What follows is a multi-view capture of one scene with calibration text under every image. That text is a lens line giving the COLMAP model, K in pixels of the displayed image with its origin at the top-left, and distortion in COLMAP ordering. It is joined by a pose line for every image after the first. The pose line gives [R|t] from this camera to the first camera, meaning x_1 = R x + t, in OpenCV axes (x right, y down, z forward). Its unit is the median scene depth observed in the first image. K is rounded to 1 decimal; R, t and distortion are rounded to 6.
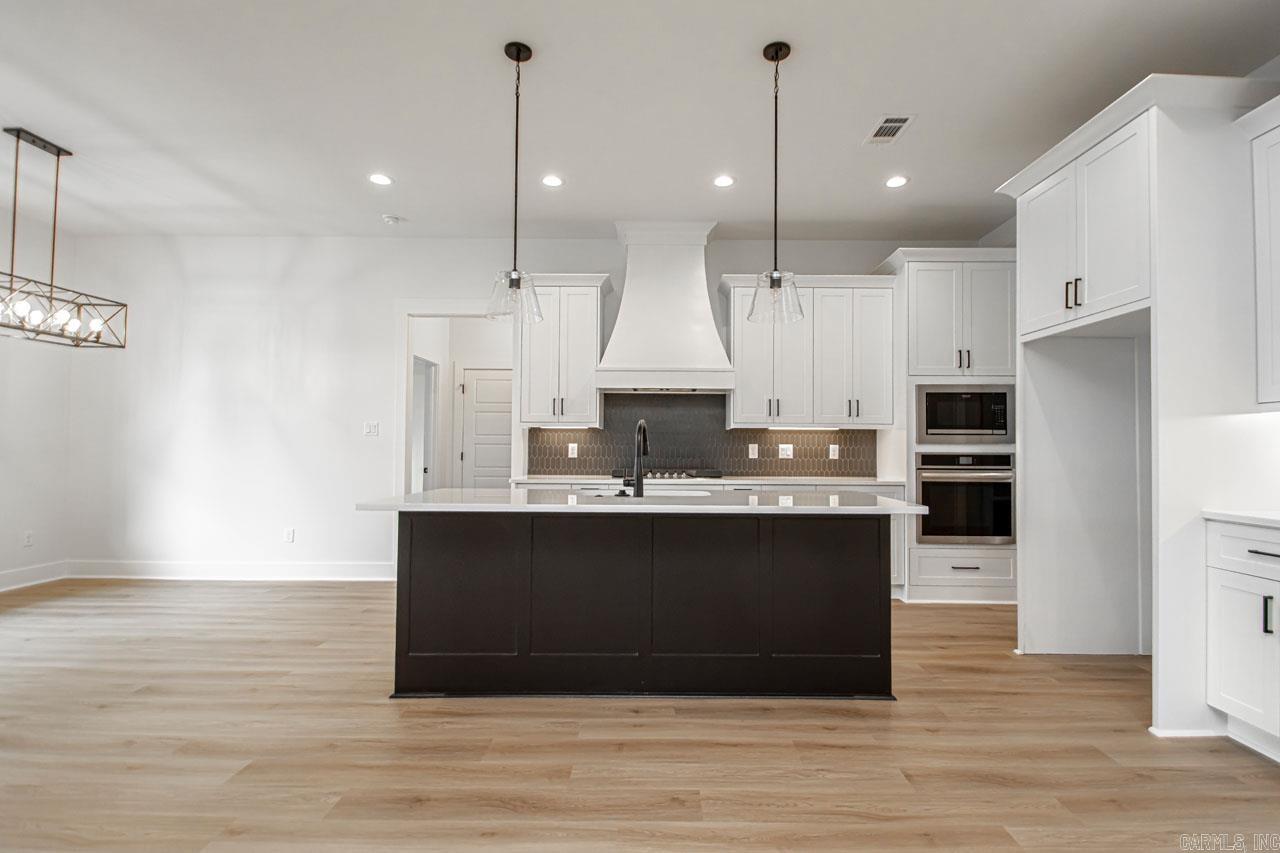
lens RADIAL K [[606.9, 0, 686.5], [0, 606.9, 430.4], [0, 0, 1]] dist [0.000110, -0.000323]
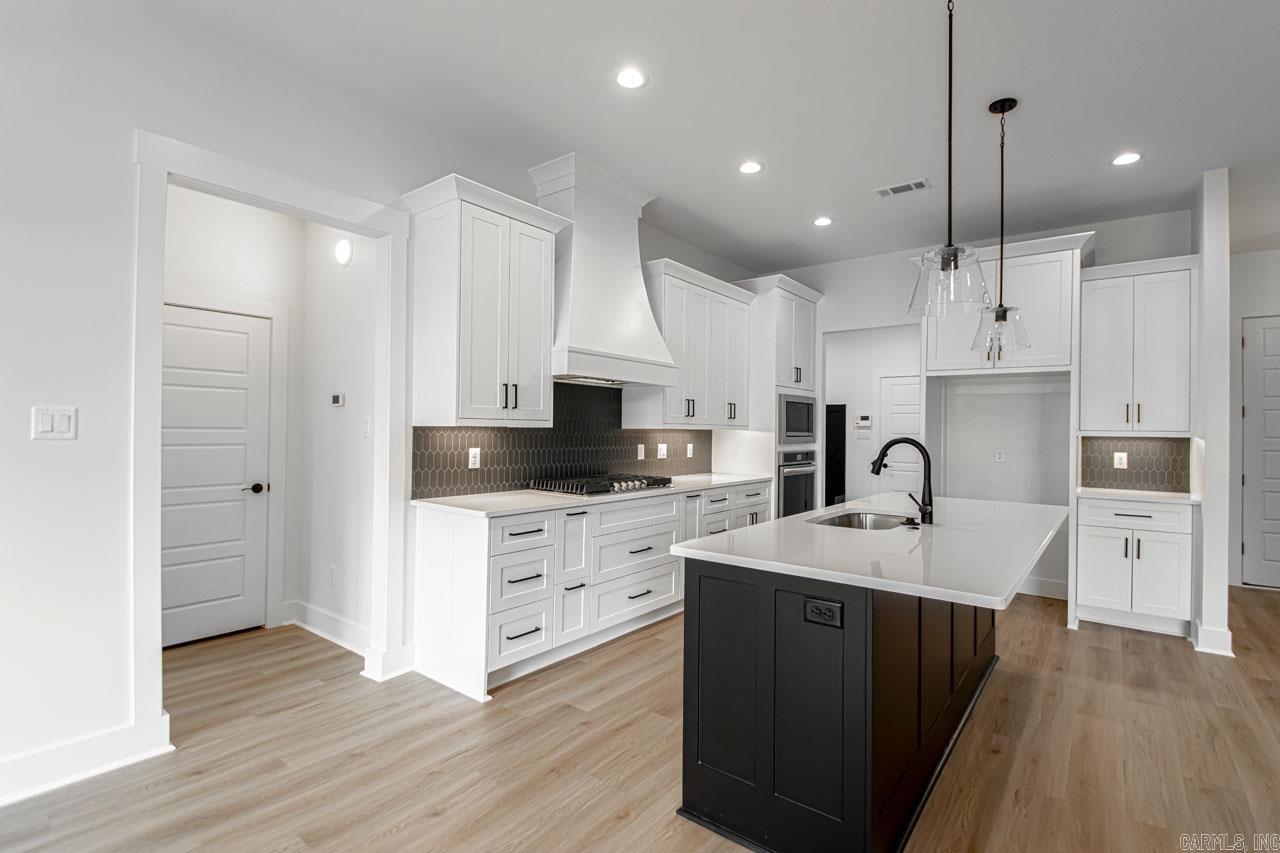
lens RADIAL K [[573.8, 0, 661.7], [0, 573.8, 425.0], [0, 0, 1]] dist [0.018330, -0.019852]
pose [[0.628065, 0.010285, 0.778093, -0.624609], [-0.033304, 0.999352, 0.013673, -0.022631], [-0.777448, -0.034501, 0.628000, 0.481676]]
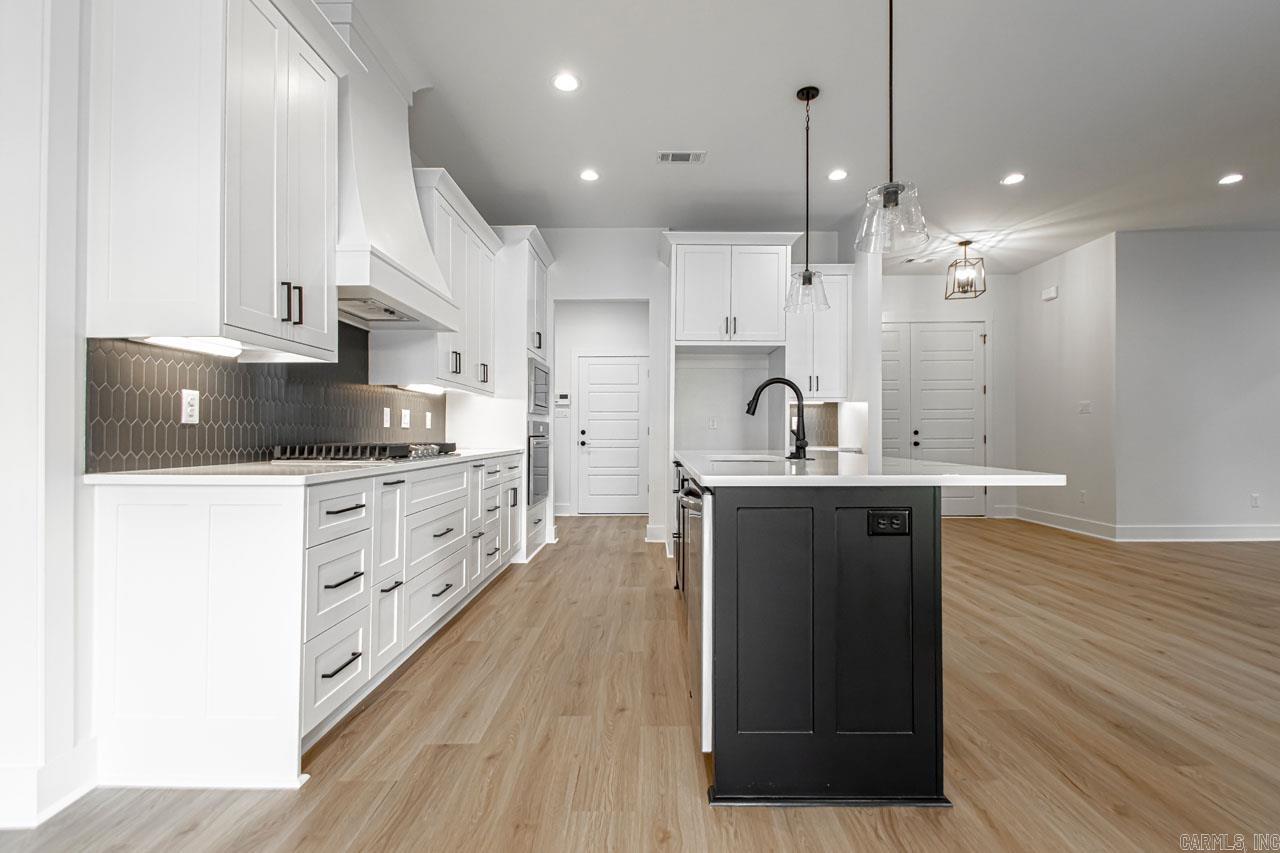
lens RADIAL K [[582.8, 0, 640.0], [0, 582.8, 426.5], [0, 0, 1]] dist [0.017687, -0.011338]
pose [[0.049347, 0.003340, 0.998776, -0.636378], [-0.030029, 0.999547, -0.001859, 0.042300], [-0.998330, -0.029900, 0.049425, 0.754774]]
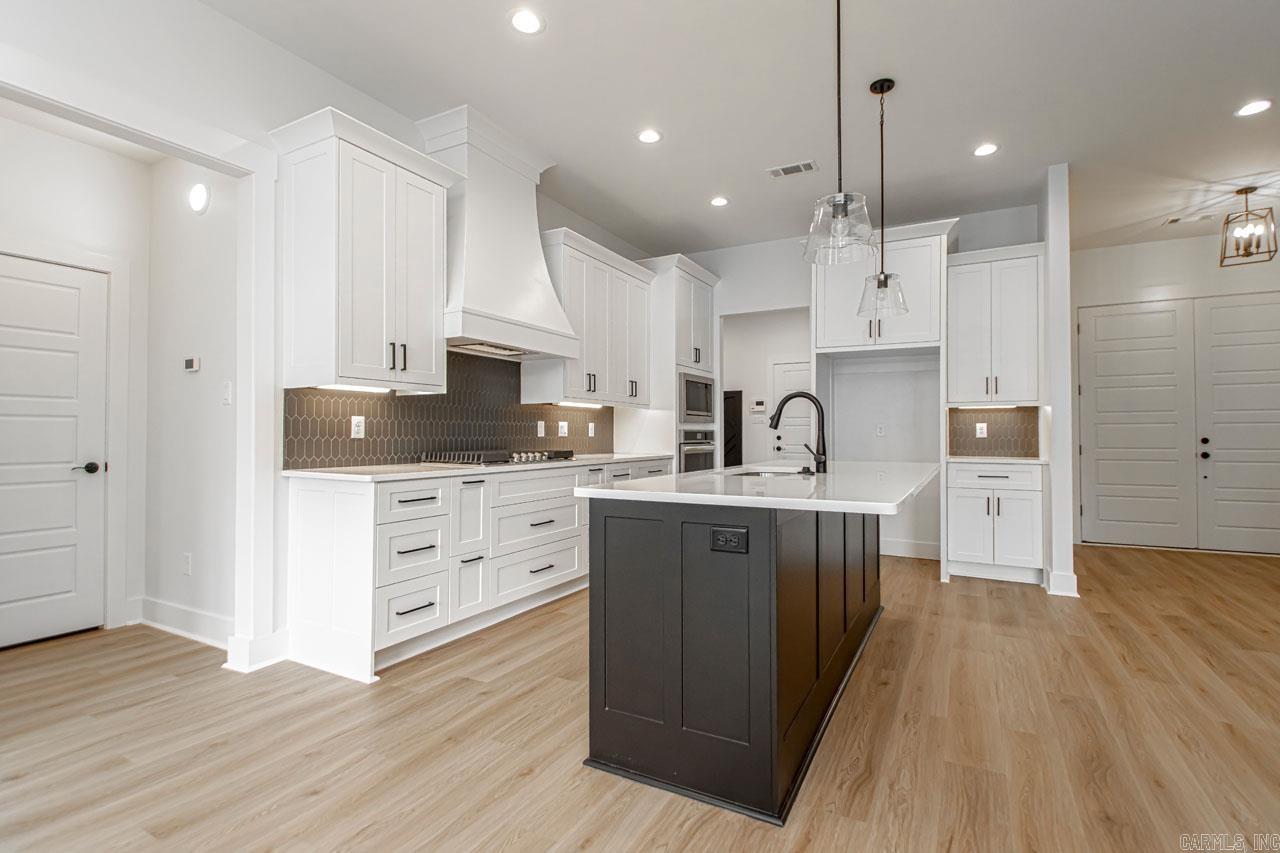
lens RADIAL K [[571.5, 0, 654.4], [0, 571.5, 423.9], [0, 0, 1]] dist [0.015169, -0.015257]
pose [[0.495232, 0.008470, 0.868720, -0.616763], [-0.024023, 0.999704, 0.003948, 0.021960], [-0.868429, -0.022825, 0.495288, 0.488893]]
